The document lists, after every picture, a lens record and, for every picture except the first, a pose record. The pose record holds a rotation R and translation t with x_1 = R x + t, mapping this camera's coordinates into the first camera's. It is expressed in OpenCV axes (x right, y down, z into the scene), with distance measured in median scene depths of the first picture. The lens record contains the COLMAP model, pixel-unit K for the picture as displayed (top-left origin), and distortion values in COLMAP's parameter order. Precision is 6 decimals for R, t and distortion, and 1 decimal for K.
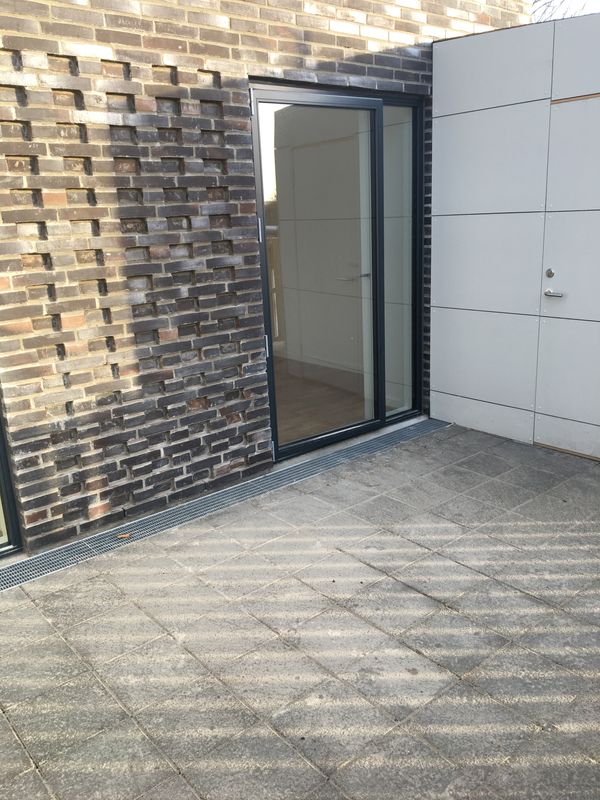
lens RADIAL K [[674.4, 0, 300.3], [0, 674.4, 399.9], [0, 0, 1]] dist [0.046695, -0.054703]
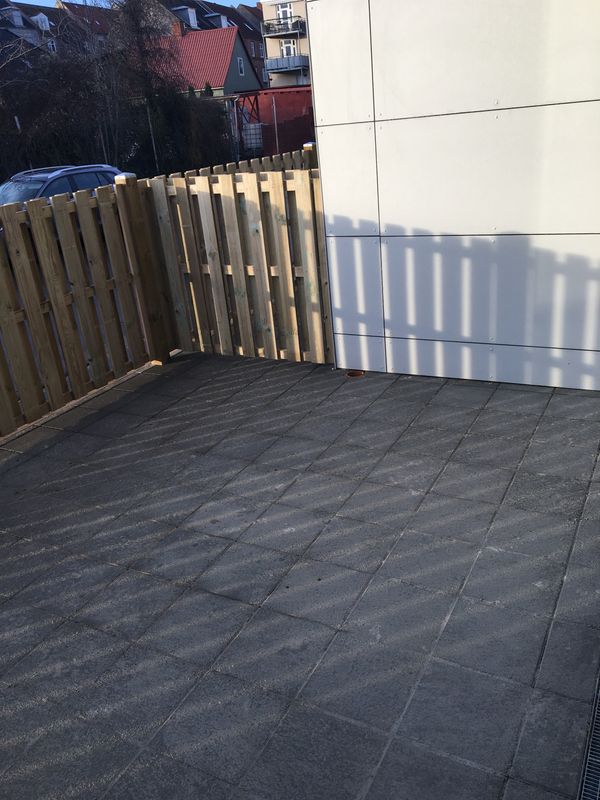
lens RADIAL K [[674.4, 0, 301.5], [0, 674.4, 400.2], [0, 0, 1]] dist [0.046695, -0.054703]
pose [[-0.923100, 0.258974, -0.284287, 0.295986], [0.031209, 0.787263, 0.615827, -0.502181], [0.383292, 0.559597, -0.734805, 1.745190]]
